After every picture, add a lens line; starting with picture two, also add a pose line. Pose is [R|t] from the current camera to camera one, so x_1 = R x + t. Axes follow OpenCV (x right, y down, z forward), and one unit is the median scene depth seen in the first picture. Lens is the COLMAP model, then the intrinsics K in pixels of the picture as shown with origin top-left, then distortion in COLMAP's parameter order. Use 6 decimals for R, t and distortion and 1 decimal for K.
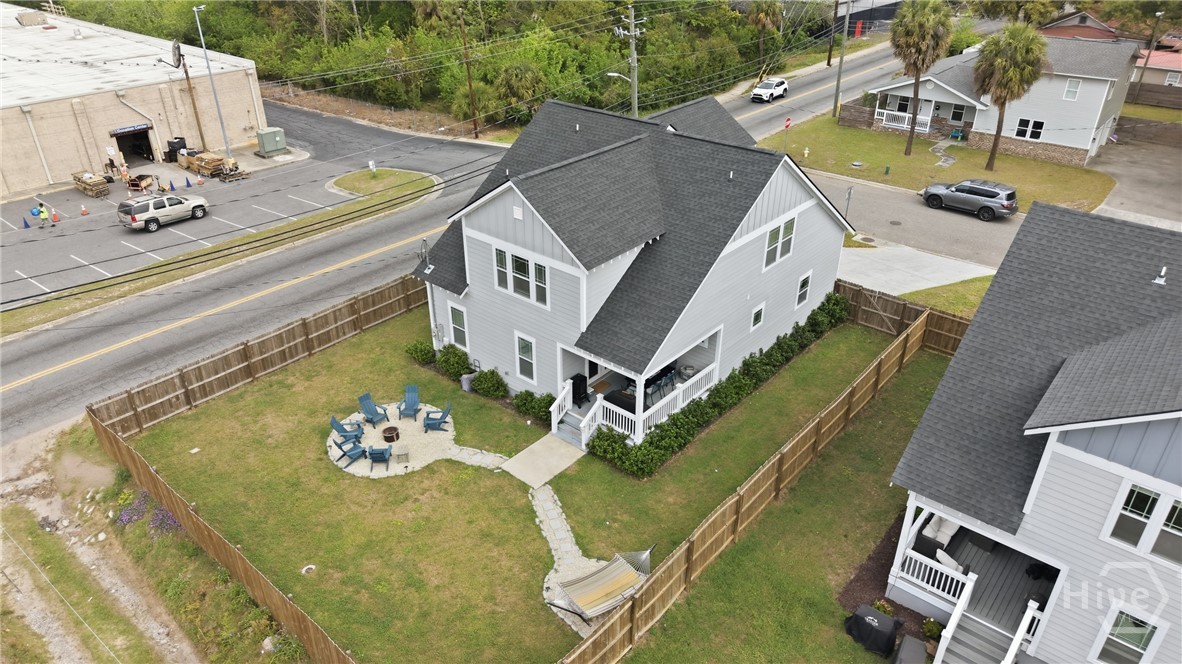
lens RADIAL K [[789.1, 0, 585.8], [0, 789.1, 326.1], [0, 0, 1]] dist [0.024693, -0.027556]
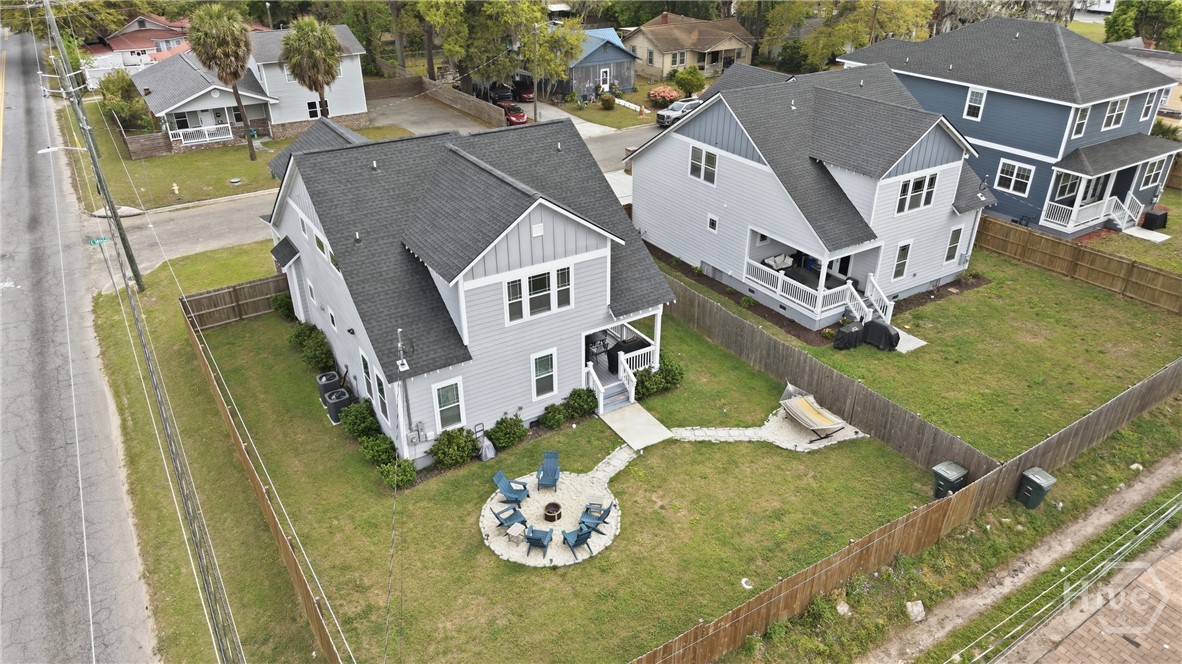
lens RADIAL K [[789.1, 0, 585.3], [0, 789.1, 337.1], [0, 0, 1]] dist [0.024693, -0.027556]
pose [[0.304377, -0.463292, 0.832295, -0.860210], [0.462107, 0.835867, 0.296284, -0.267755], [-0.832954, 0.294427, 0.468509, 0.477895]]
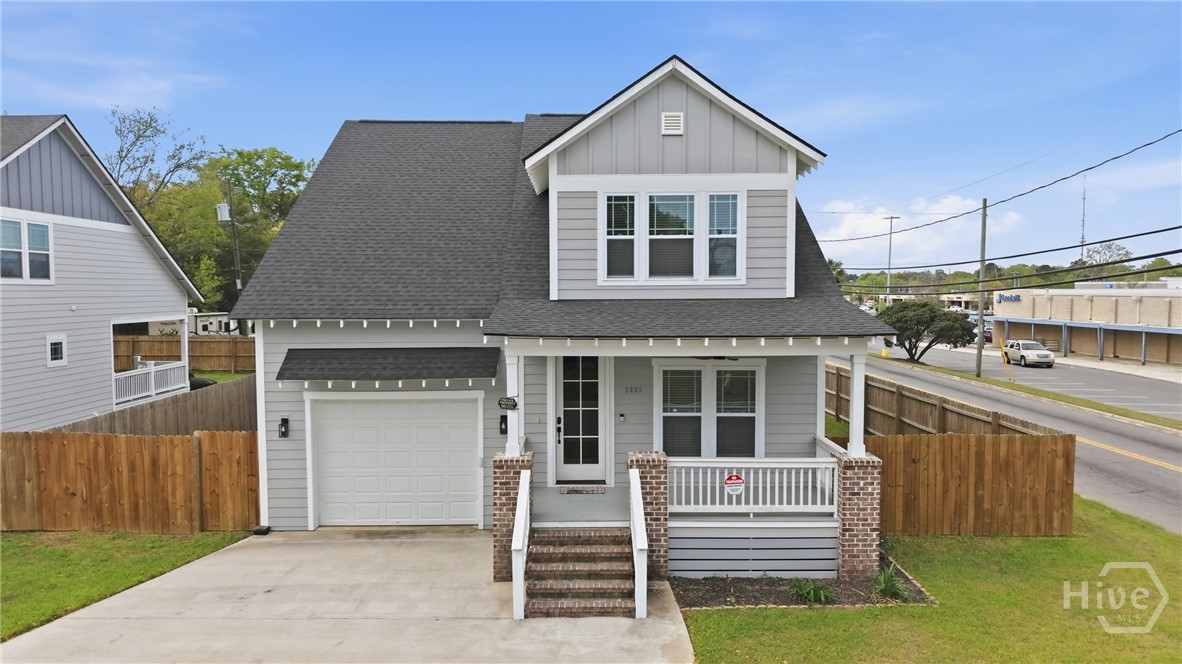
lens RADIAL K [[789.1, 0, 593.3], [0, 789.1, 339.9], [0, 0, 1]] dist [0.024693, -0.027556]
pose [[0.750900, -0.041701, 0.659098, -0.446506], [0.319334, 0.896505, -0.307090, 0.136826], [-0.578078, 0.441066, 0.686503, 0.659135]]
